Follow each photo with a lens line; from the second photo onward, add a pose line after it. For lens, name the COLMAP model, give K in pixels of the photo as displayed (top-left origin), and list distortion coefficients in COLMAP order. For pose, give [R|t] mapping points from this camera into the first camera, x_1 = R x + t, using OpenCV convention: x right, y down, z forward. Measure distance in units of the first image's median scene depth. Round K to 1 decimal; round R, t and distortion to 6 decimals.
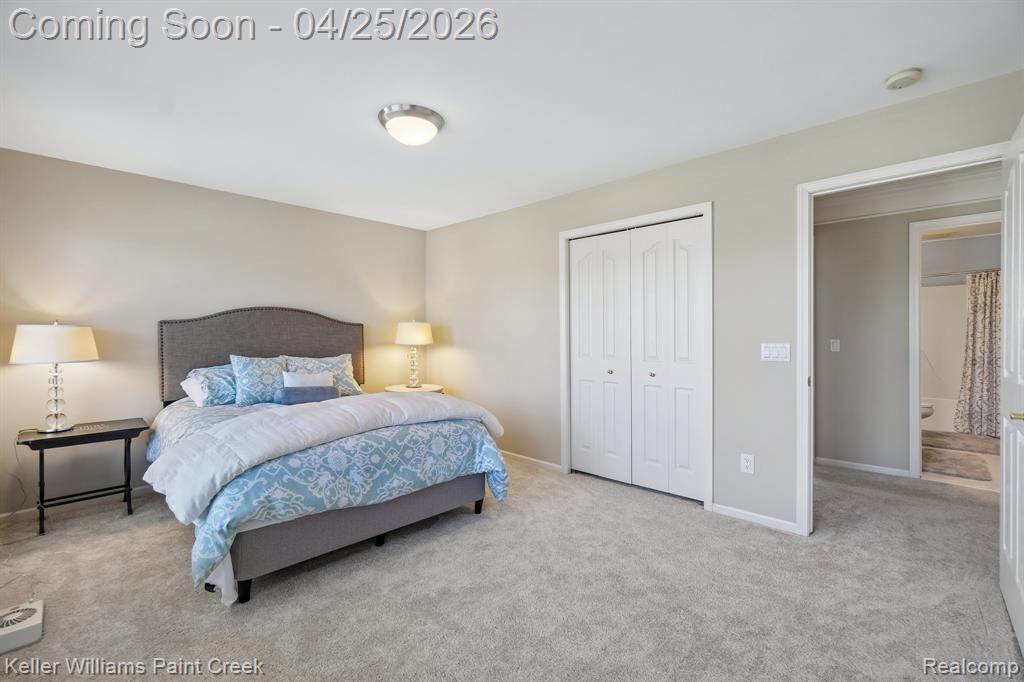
lens RADIAL K [[442.0, 0, 506.6], [0, 442.0, 339.1], [0, 0, 1]] dist [-0.002702, -0.000002]
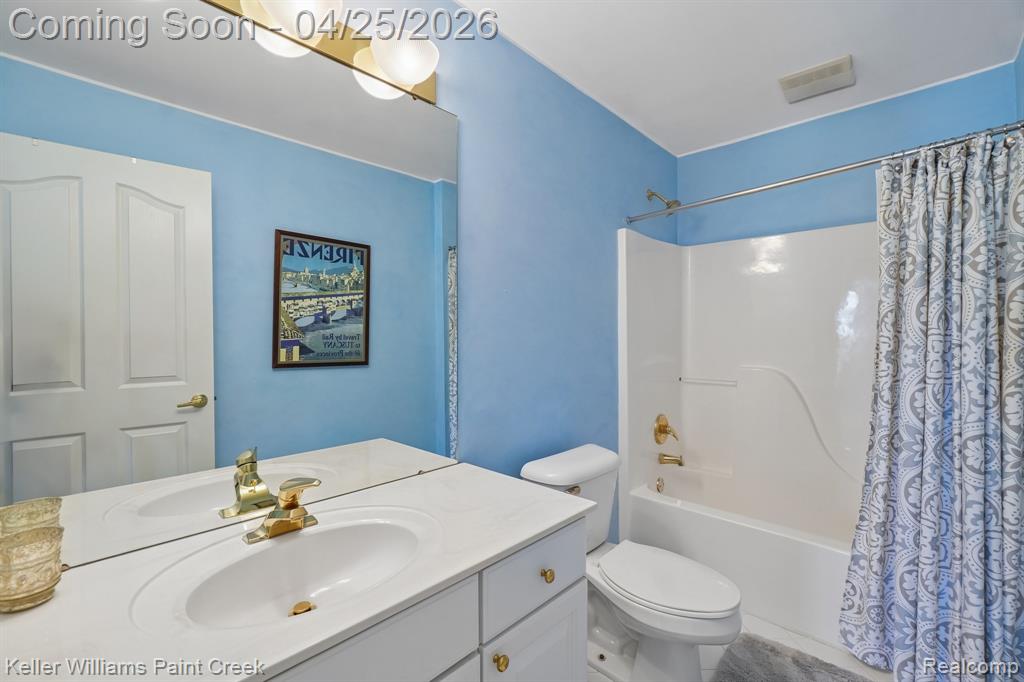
lens RADIAL K [[442.0, 0, 510.4], [0, 442.0, 342.1], [0, 0, 1]] dist [-0.002702, -0.000002]
pose [[0.999919, 0.003547, 0.012263, 0.783899], [-0.003512, 0.999990, -0.002899, -0.016827], [-0.012273, 0.002856, 0.999921, 0.690709]]
